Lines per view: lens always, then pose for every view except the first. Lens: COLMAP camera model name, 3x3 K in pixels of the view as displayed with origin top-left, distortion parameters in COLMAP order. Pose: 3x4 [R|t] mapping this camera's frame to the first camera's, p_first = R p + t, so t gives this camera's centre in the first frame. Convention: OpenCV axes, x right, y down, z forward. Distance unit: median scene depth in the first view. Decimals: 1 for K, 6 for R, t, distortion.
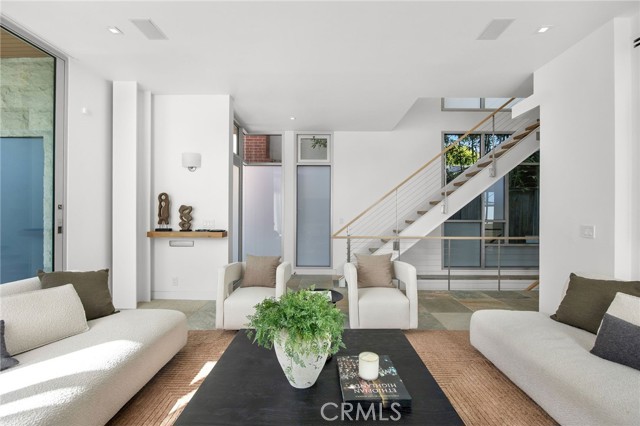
lens RADIAL K [[285.3, 0, 320.0], [0, 285.3, 213.0], [0, 0, 1]] dist [-0.000237, -0.000013]
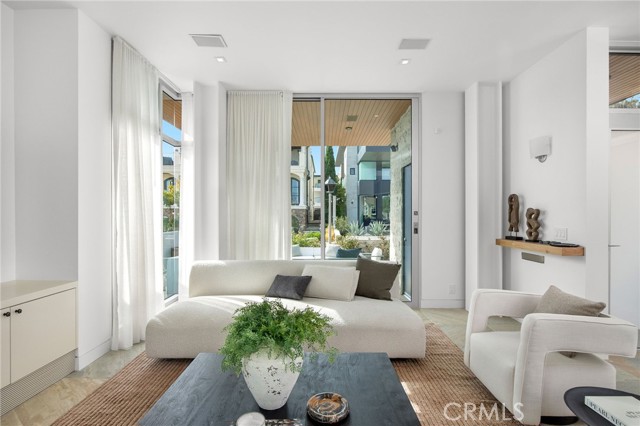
lens RADIAL K [[301.8, 0, 320.0], [0, 301.8, 213.0], [0, 0, 1]] dist [0.000520, 0.000022]
pose [[0.010123, -0.014424, -0.999845, 0.335015], [-0.004433, 0.999885, -0.014470, 0.000791], [0.999939, 0.004579, 0.010058, 0.423628]]
